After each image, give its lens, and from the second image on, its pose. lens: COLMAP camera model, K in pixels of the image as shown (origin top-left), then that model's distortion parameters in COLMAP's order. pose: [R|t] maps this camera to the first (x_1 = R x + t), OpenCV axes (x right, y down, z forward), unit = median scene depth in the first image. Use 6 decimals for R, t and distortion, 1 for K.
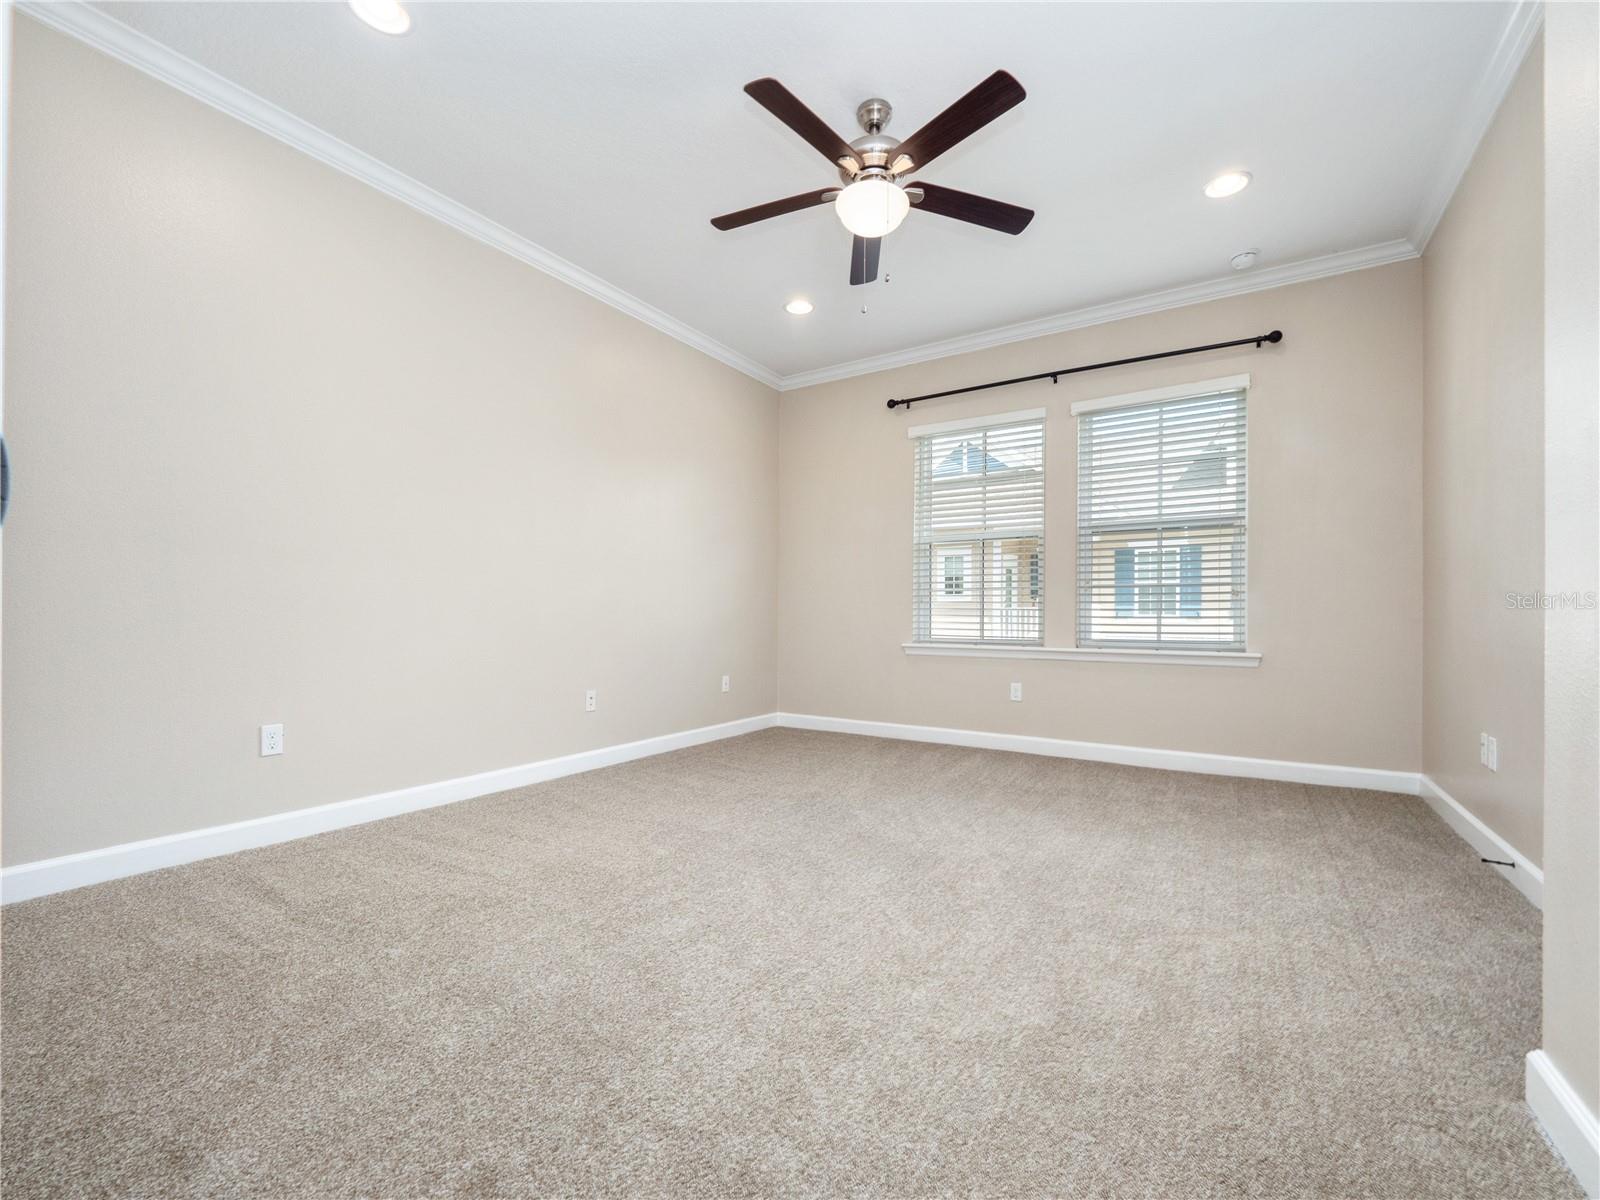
lens RADIAL K [[670.5, 0, 812.4], [0, 670.5, 608.3], [0, 0, 1]] dist [0.007667, -0.006313]
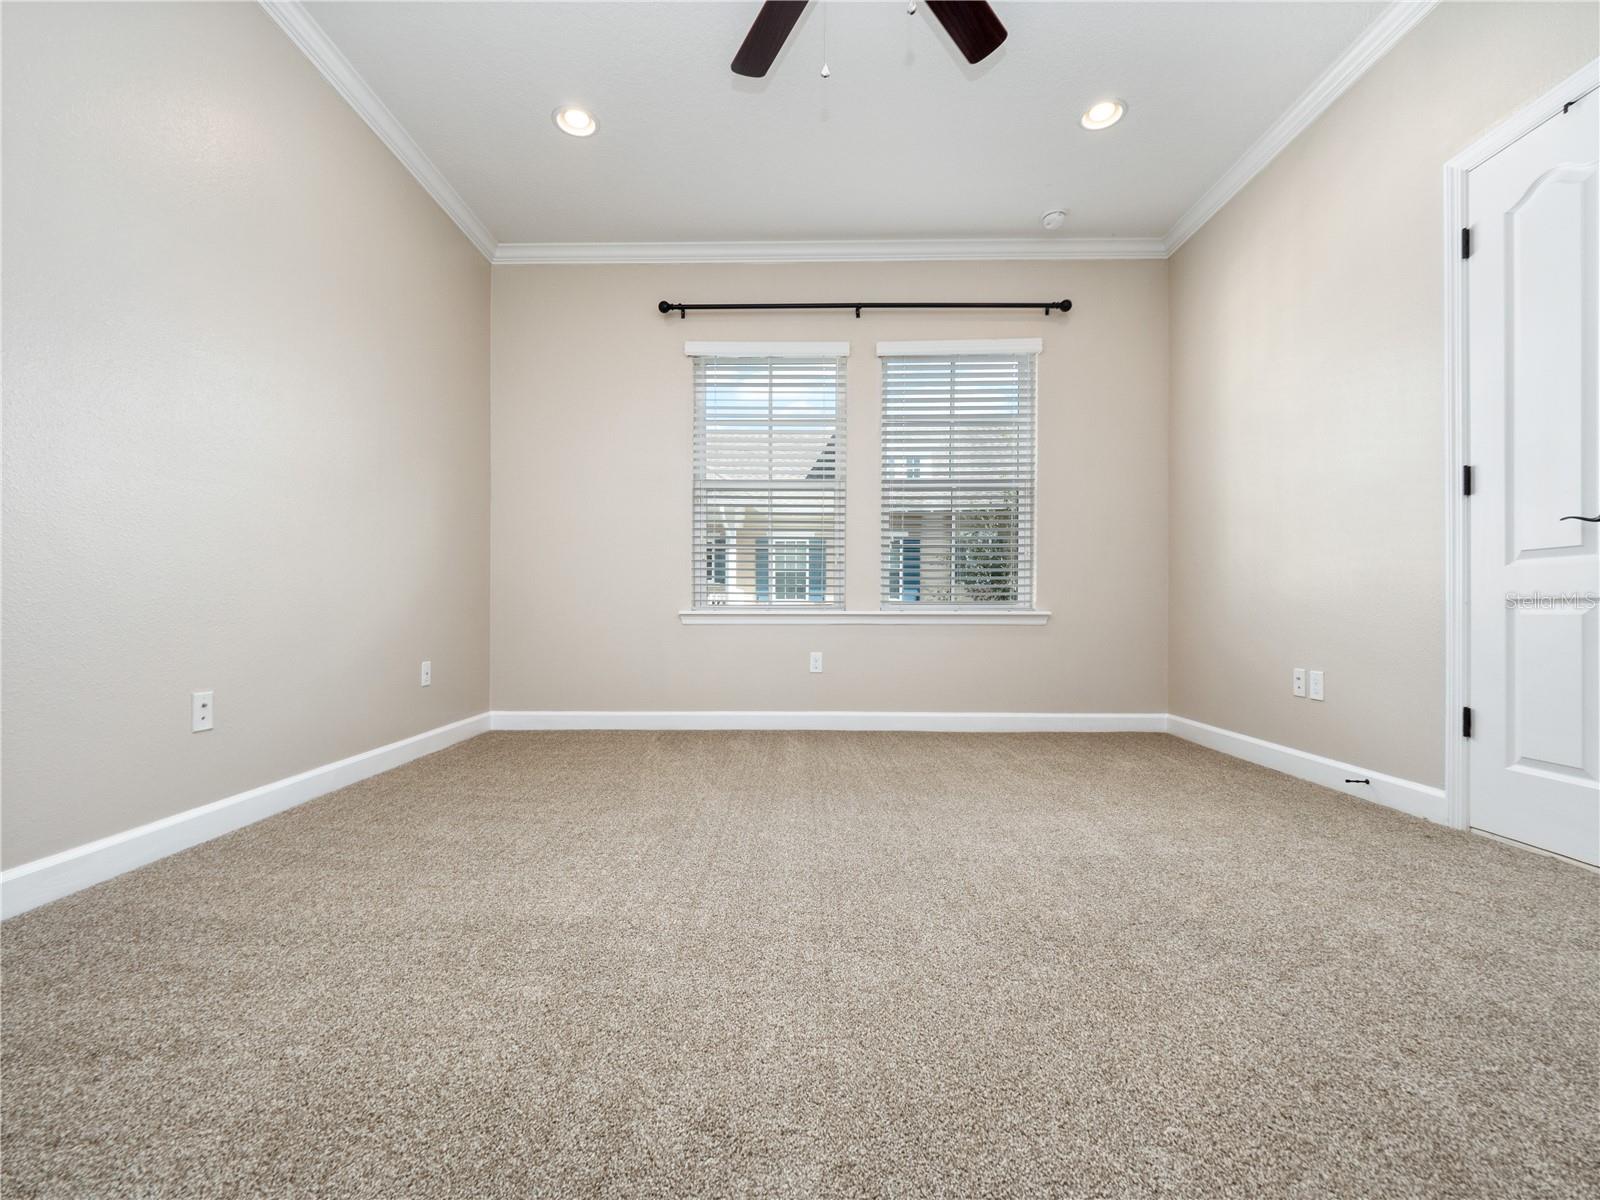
lens RADIAL K [[670.5, 0, 791.3], [0, 670.5, 604.7], [0, 0, 1]] dist [0.007667, -0.006313]
pose [[0.862290, -0.001968, 0.506412, -0.196207], [-0.001912, 0.999973, 0.007142, 0.049622], [-0.506412, -0.007127, 0.862262, 0.308927]]
